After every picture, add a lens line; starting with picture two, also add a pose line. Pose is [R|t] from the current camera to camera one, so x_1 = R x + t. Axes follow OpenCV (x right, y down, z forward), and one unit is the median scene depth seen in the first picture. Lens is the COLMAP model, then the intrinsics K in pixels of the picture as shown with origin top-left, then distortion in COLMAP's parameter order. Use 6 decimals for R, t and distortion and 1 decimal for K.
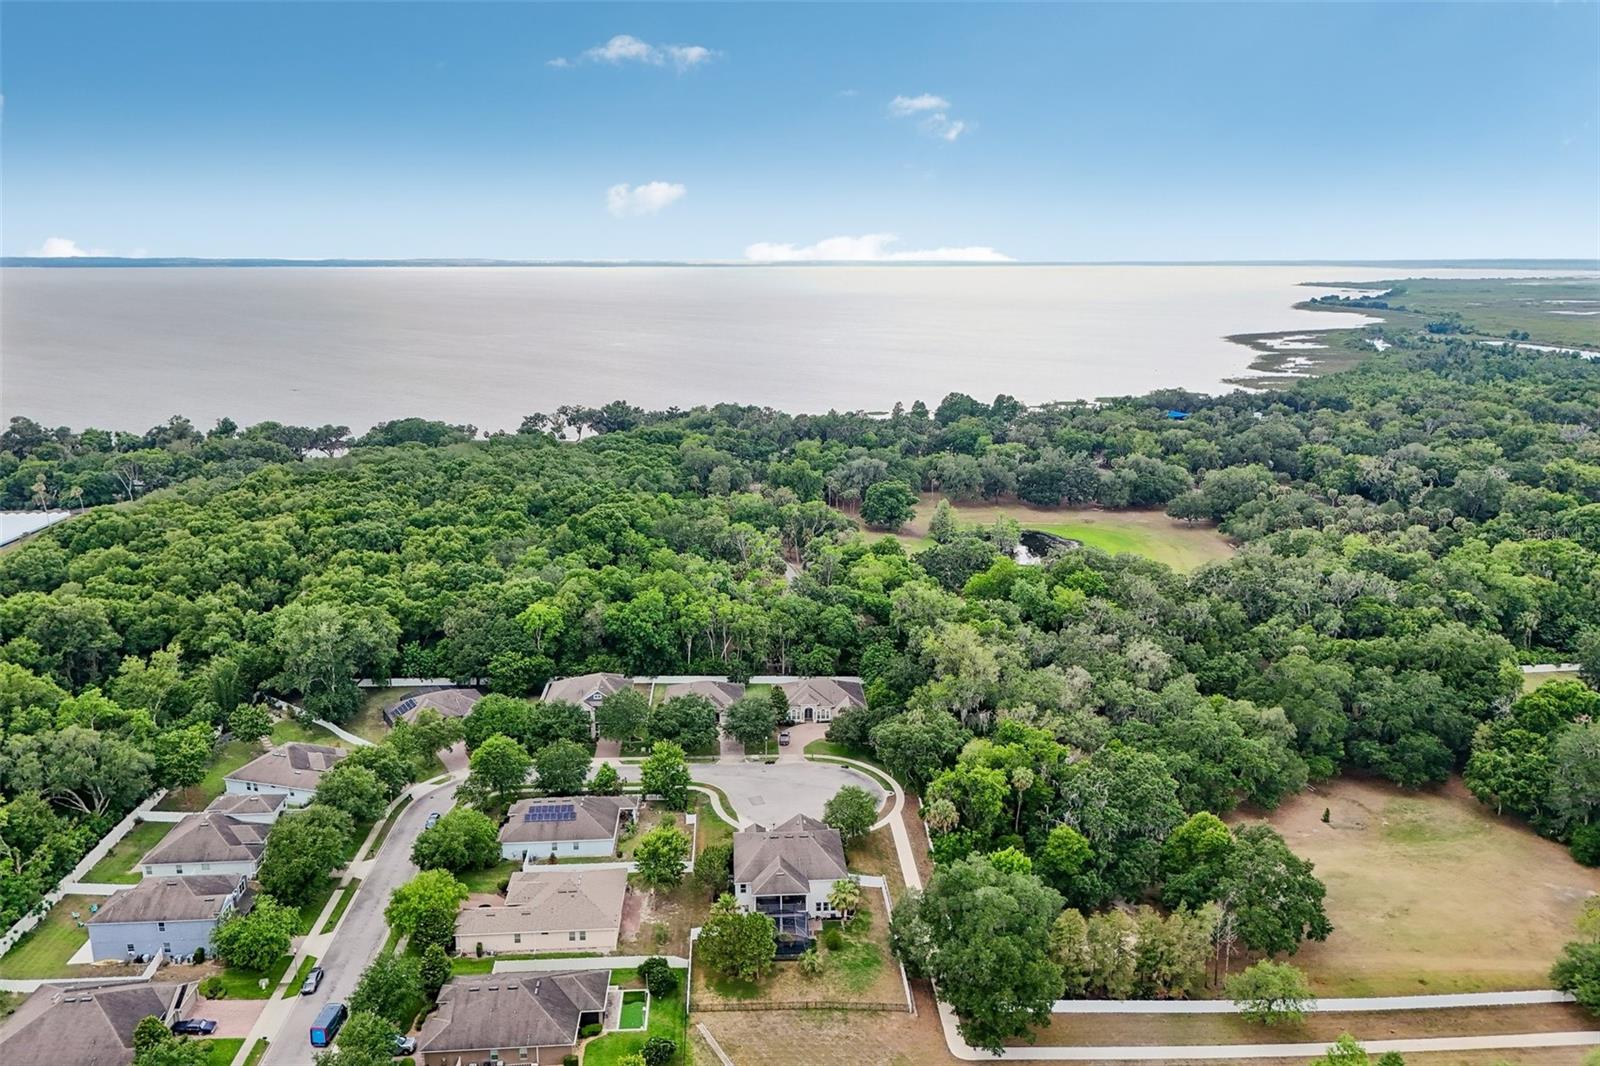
lens RADIAL K [[1146.1, 0, 800.0], [0, 1146.1, 533.0], [0, 0, 1]] dist [0.092525, -0.116165]
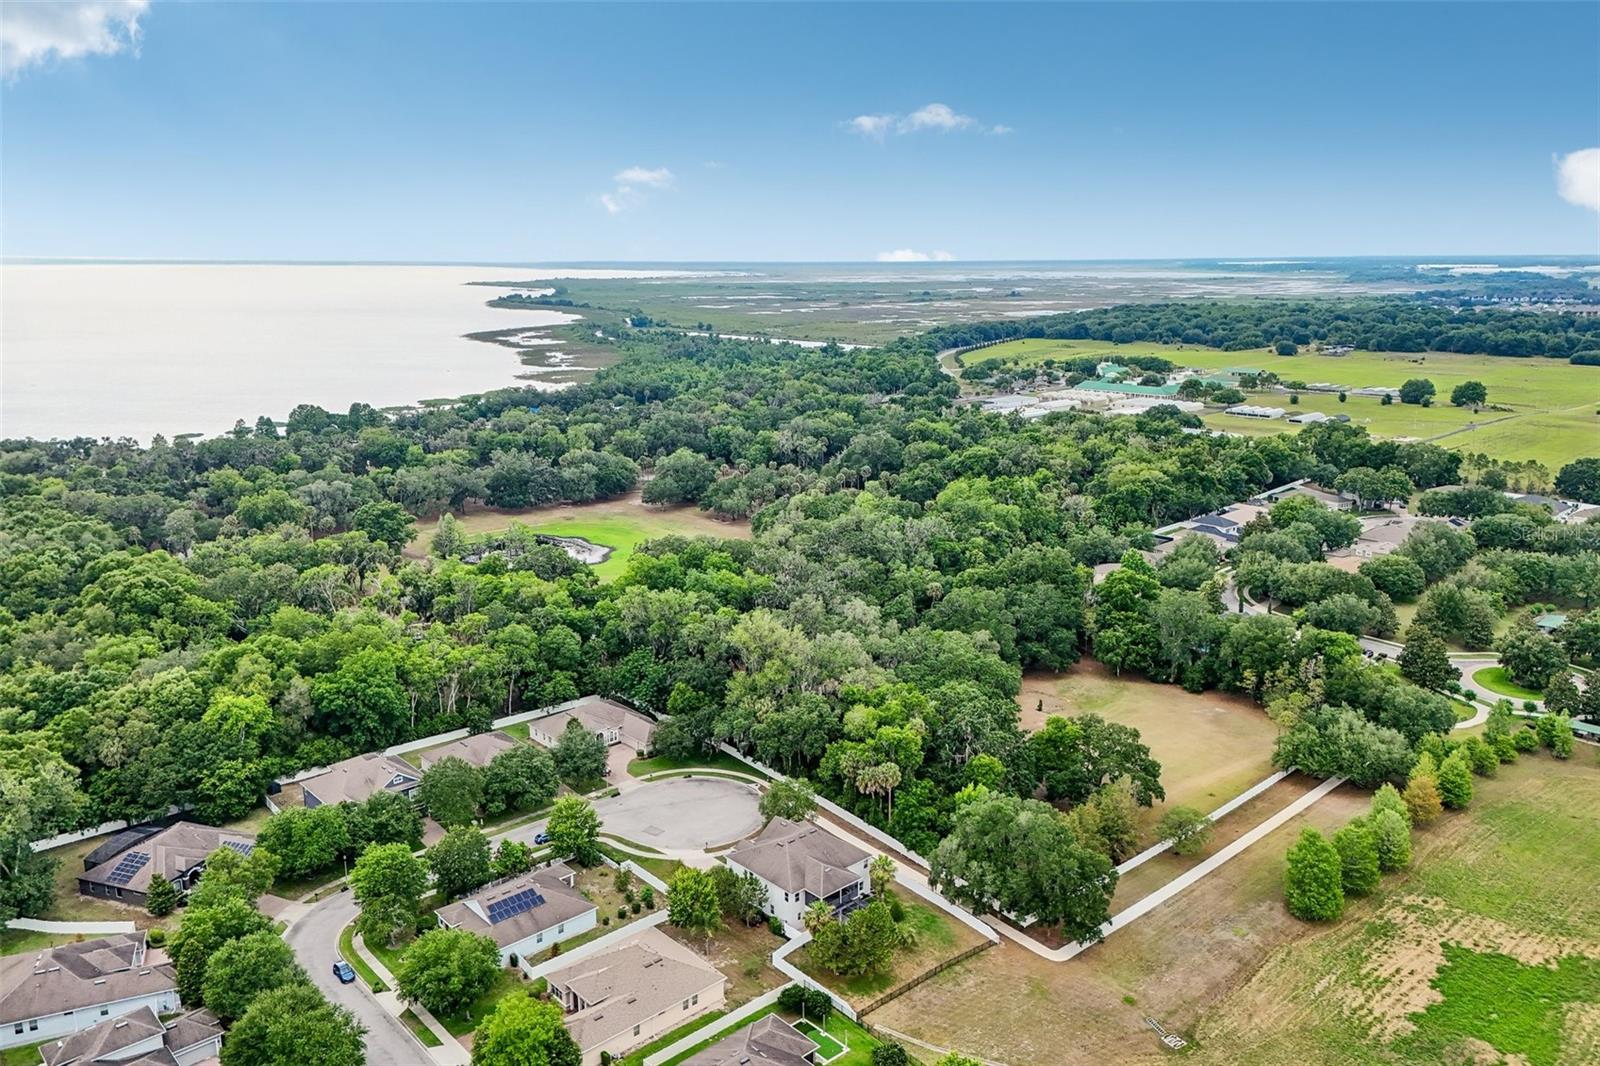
lens RADIAL K [[1146.1, 0, 800.0], [0, 1146.1, 533.0], [0, 0, 1]] dist [0.092525, -0.116165]
pose [[0.786511, -0.143264, 0.600729, -0.411517], [0.143102, 0.988524, 0.048389, -0.034186], [-0.600768, 0.047907, 0.797987, 0.130361]]
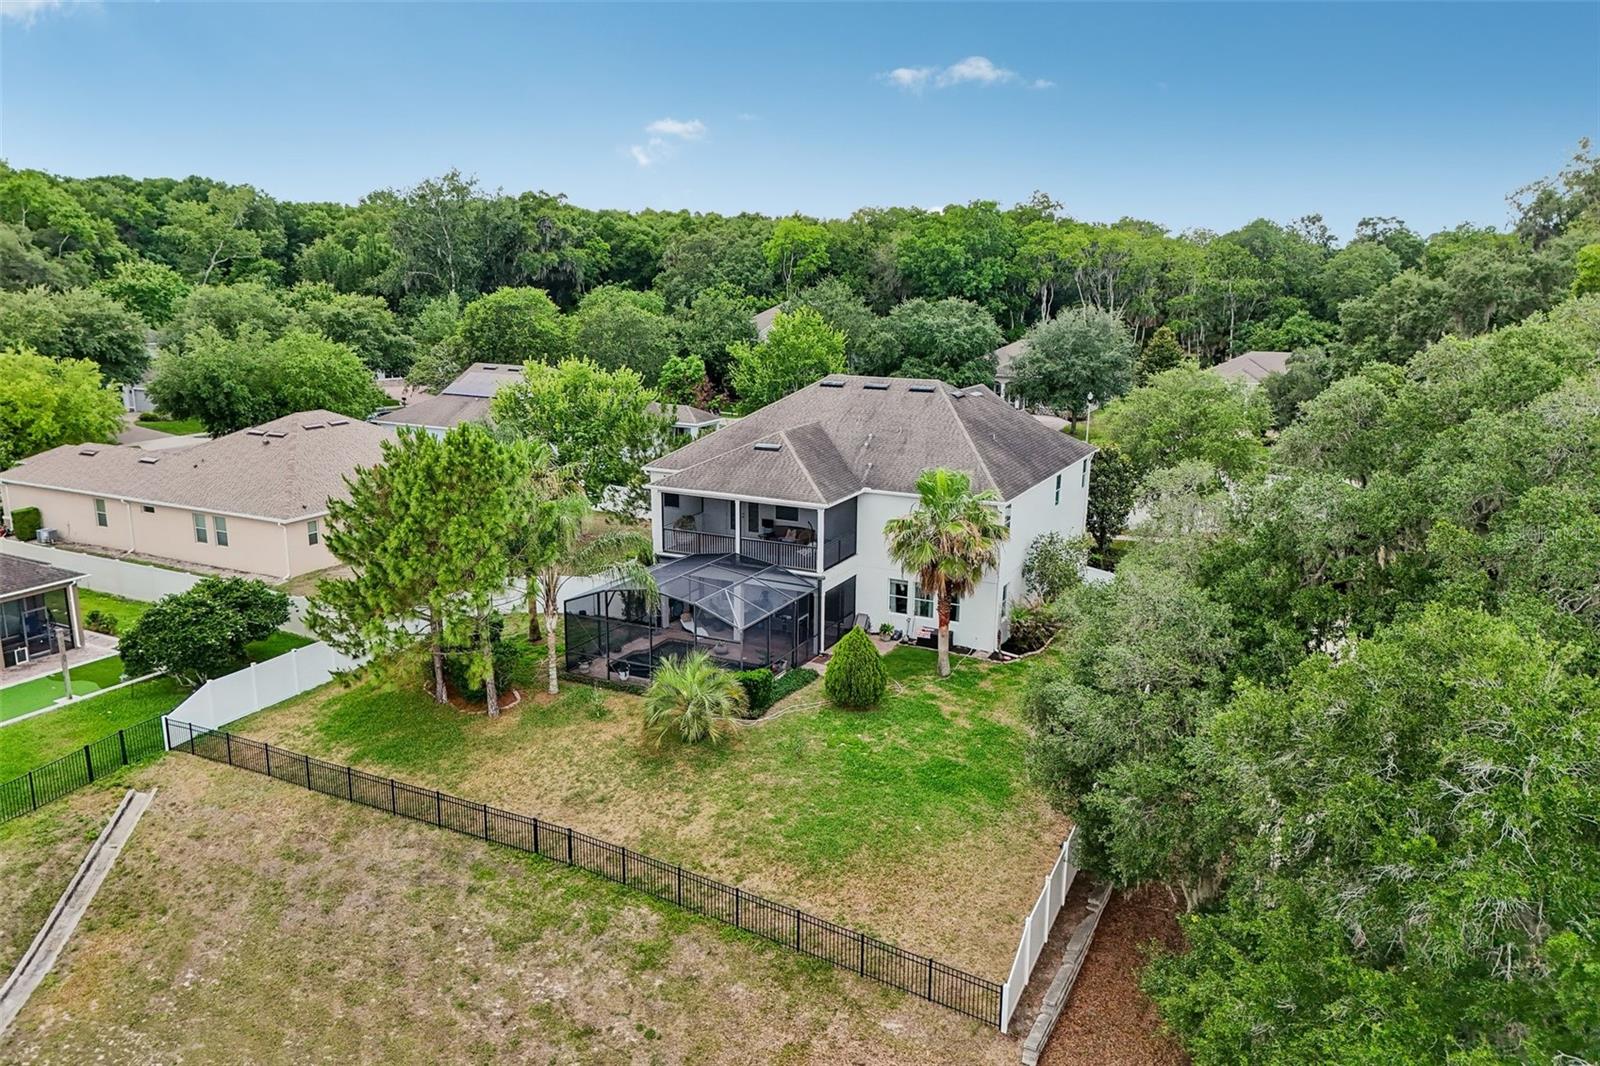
lens RADIAL K [[1183.3, 0, 804.7], [0, 1183.3, 519.7], [0, 0, 1]] dist [0.063073, -0.057852]
pose [[0.869278, 0.121497, -0.479160, 0.090883], [-0.121500, 0.992103, 0.031140, 0.207361], [0.479159, 0.031149, 0.877175, 0.511794]]
